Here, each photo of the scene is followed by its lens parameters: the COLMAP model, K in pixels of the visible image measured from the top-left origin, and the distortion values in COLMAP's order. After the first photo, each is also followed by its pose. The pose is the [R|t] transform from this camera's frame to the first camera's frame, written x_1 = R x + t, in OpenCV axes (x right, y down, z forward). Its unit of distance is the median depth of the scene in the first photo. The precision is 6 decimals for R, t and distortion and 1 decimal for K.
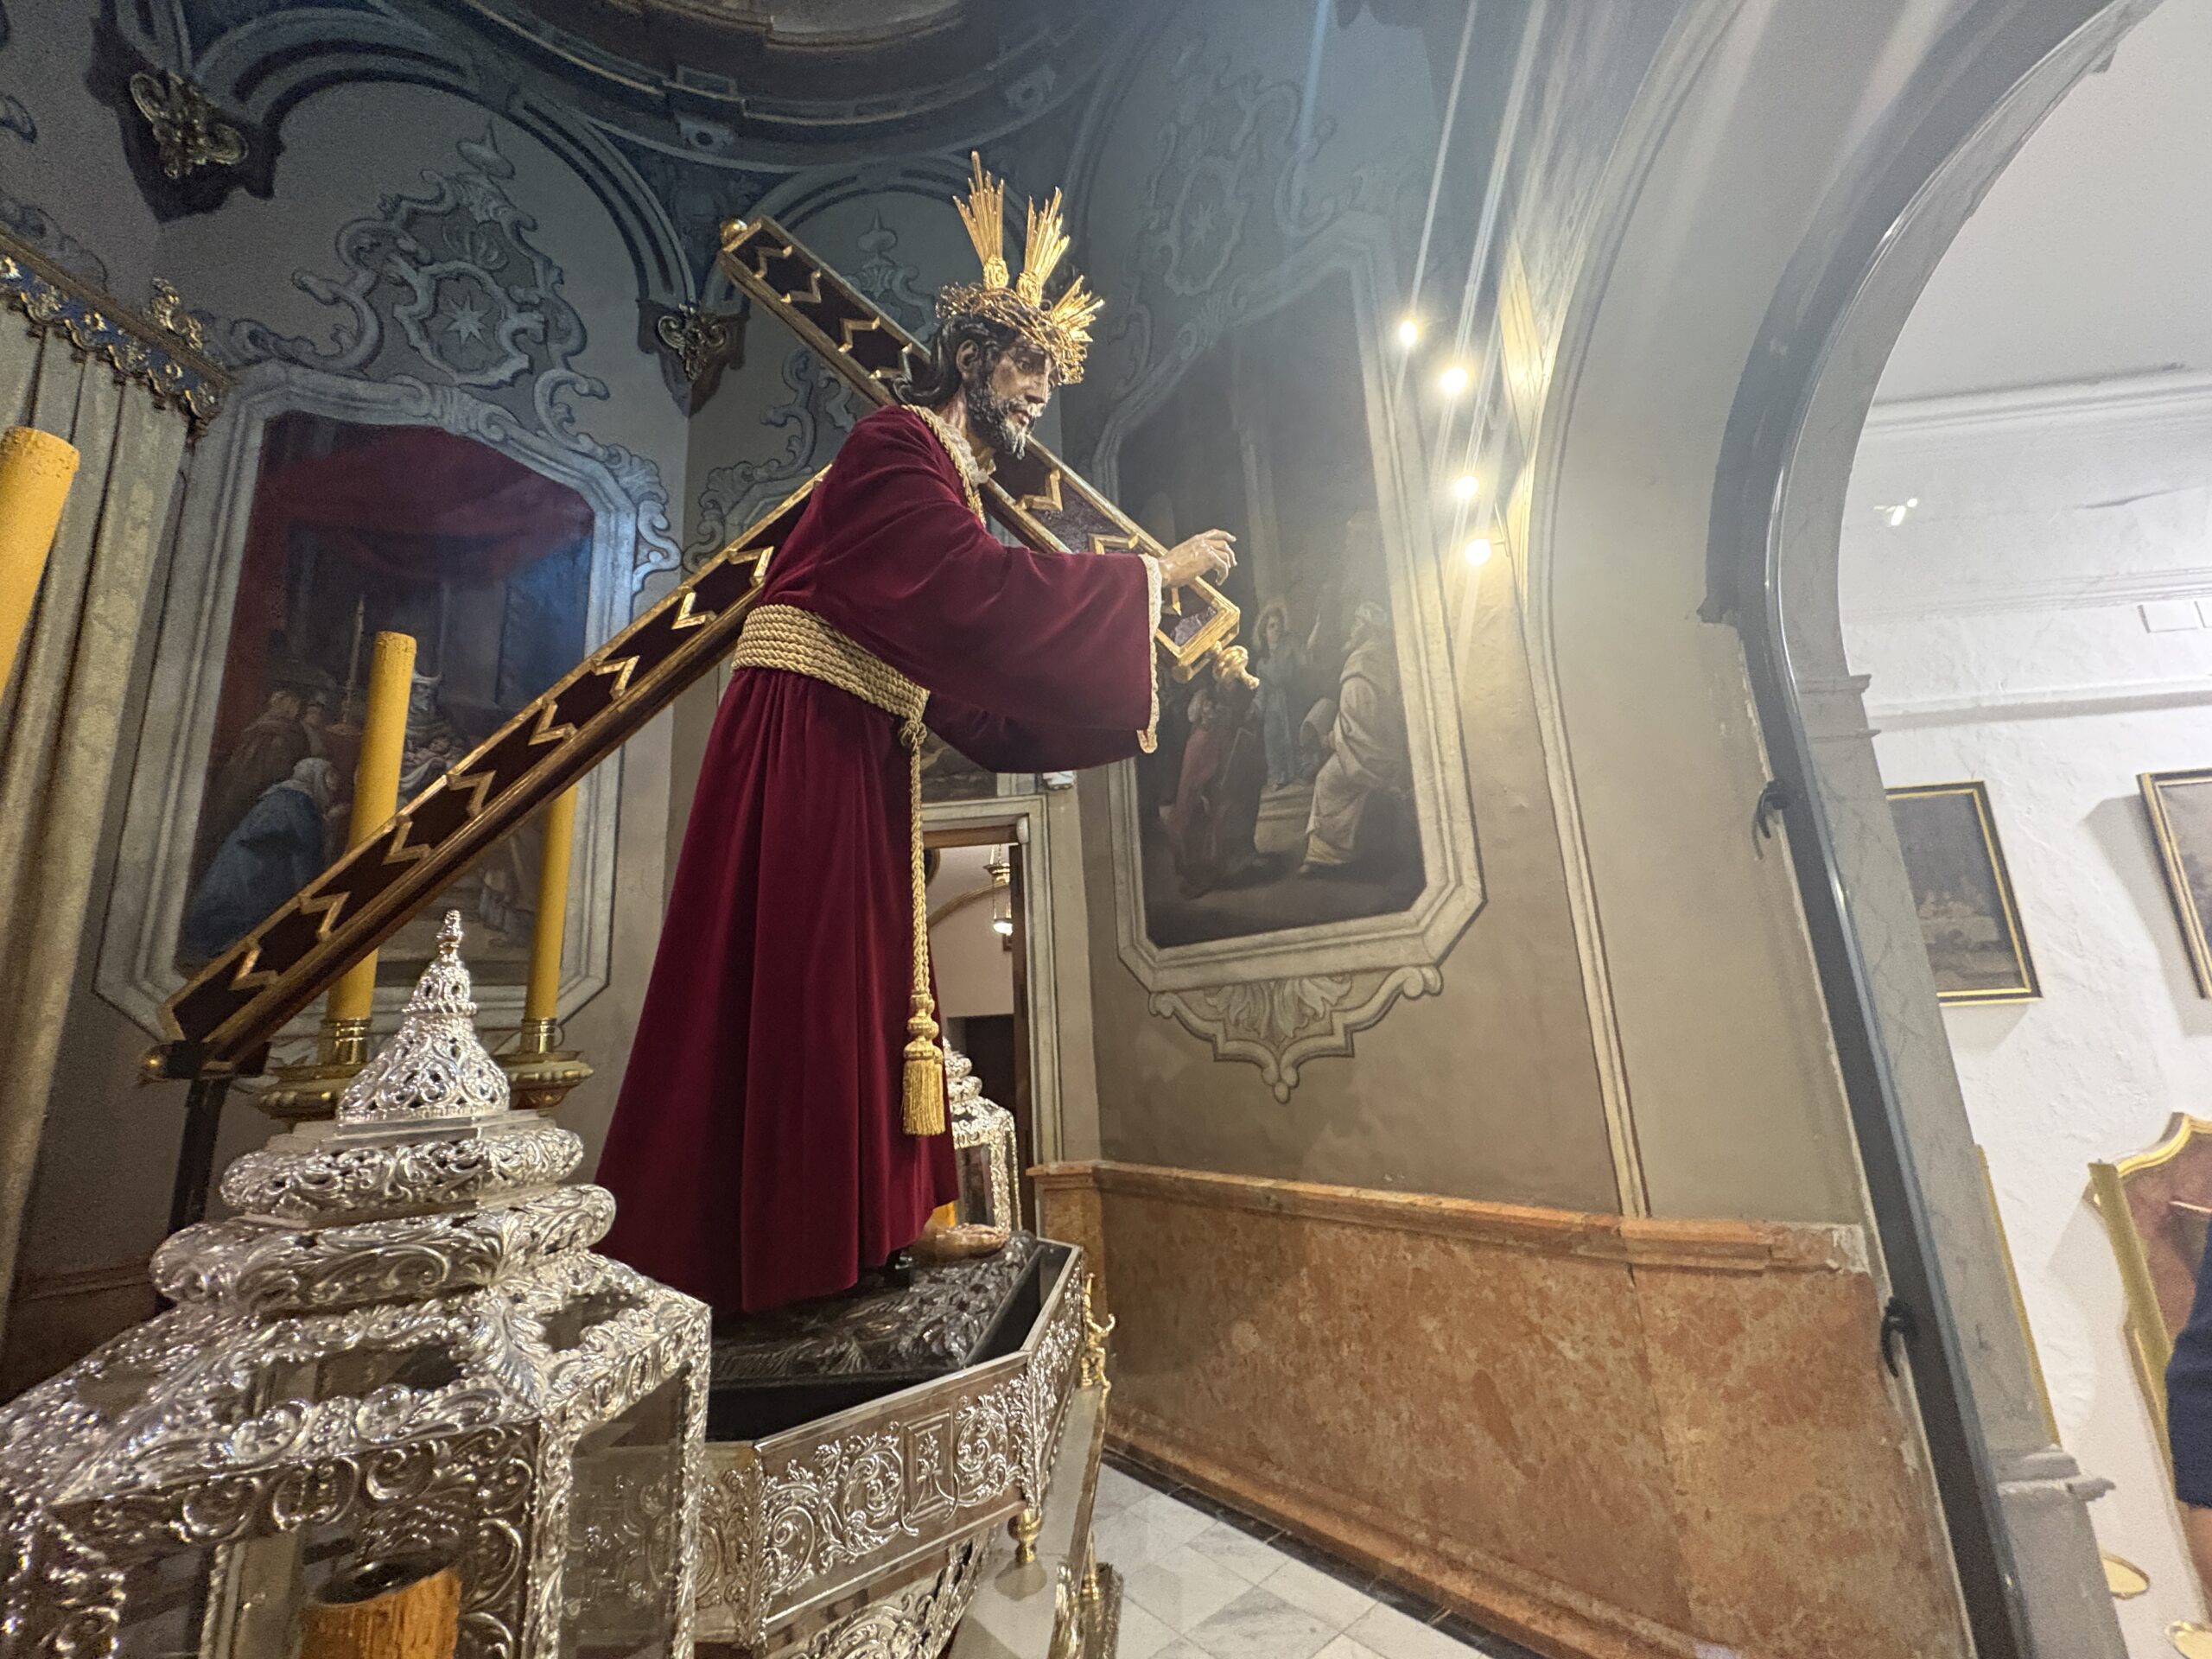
lens RADIAL K [[889.0, 0, 1105.0], [0, 889.0, 833.1], [0, 0, 1]] dist [-0.000320, 0.000041]
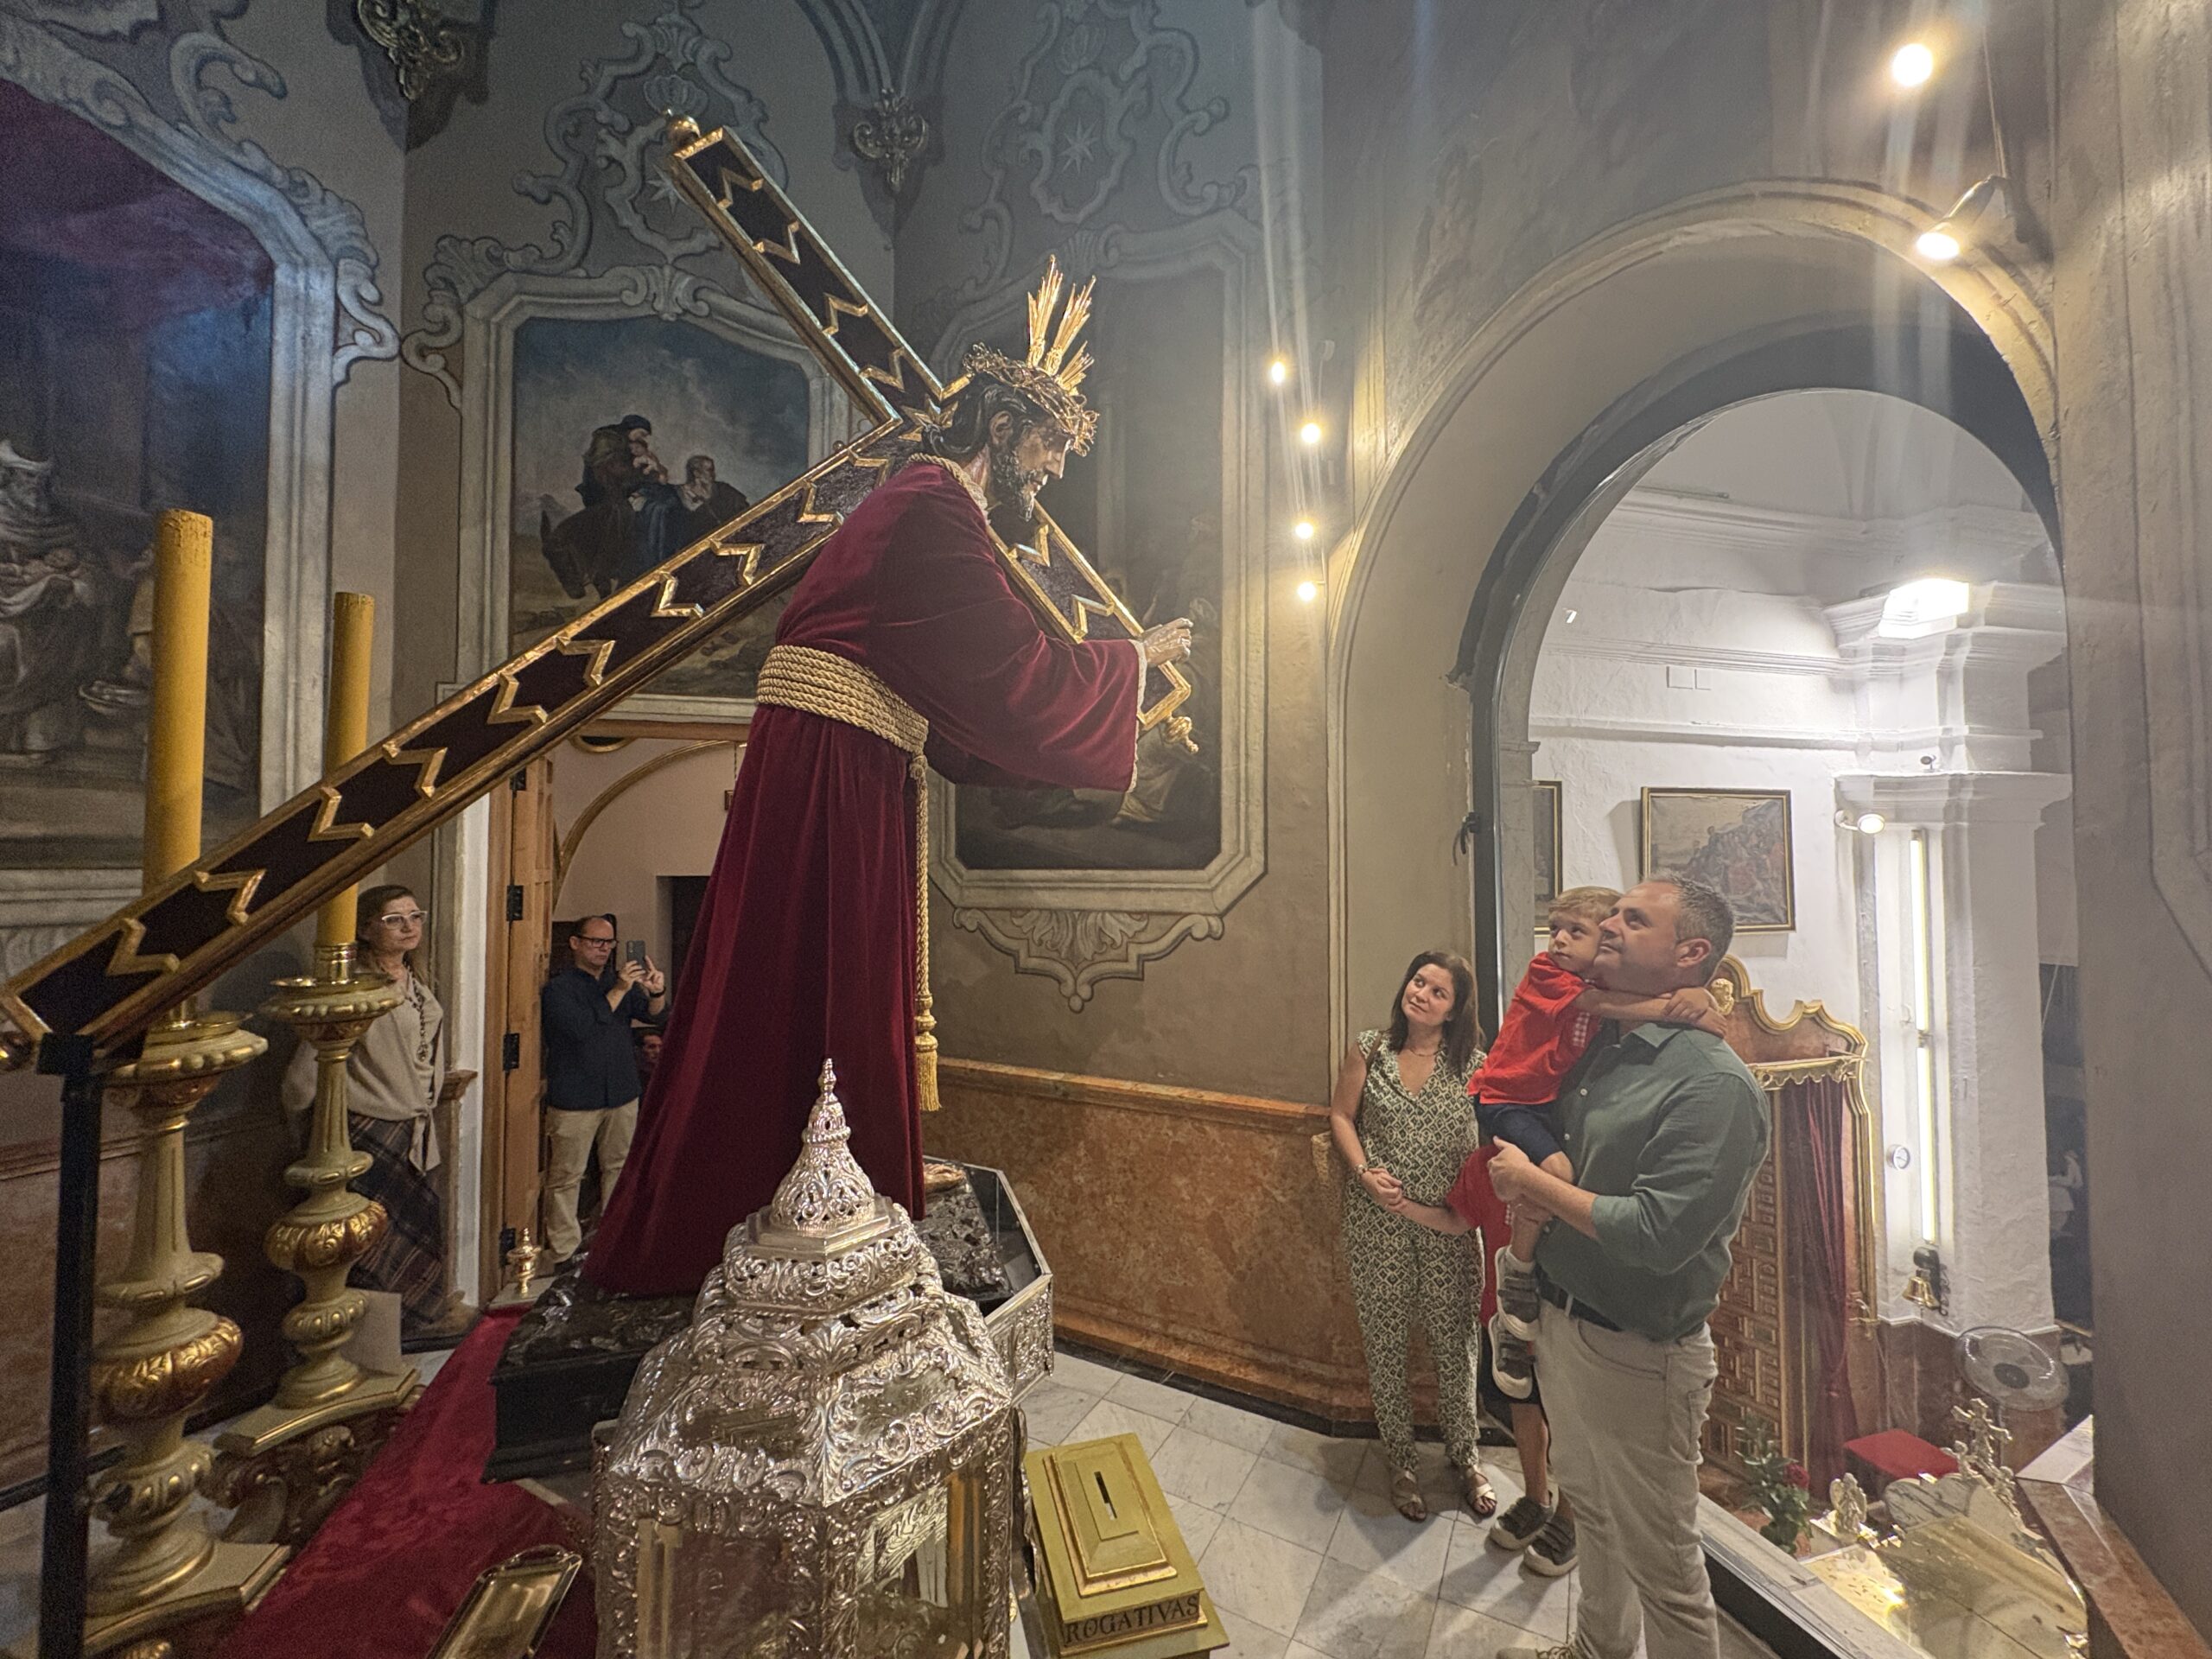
lens RADIAL K [[889.0, 0, 1108.8], [0, 889.0, 835.2], [0, 0, 1]] dist [-0.000320, 0.000041]
pose [[0.931127, 0.064709, 0.358908, -0.226871], [-0.127788, 0.979630, 0.154903, -0.134471], [-0.341574, -0.190099, 0.920429, -0.079339]]
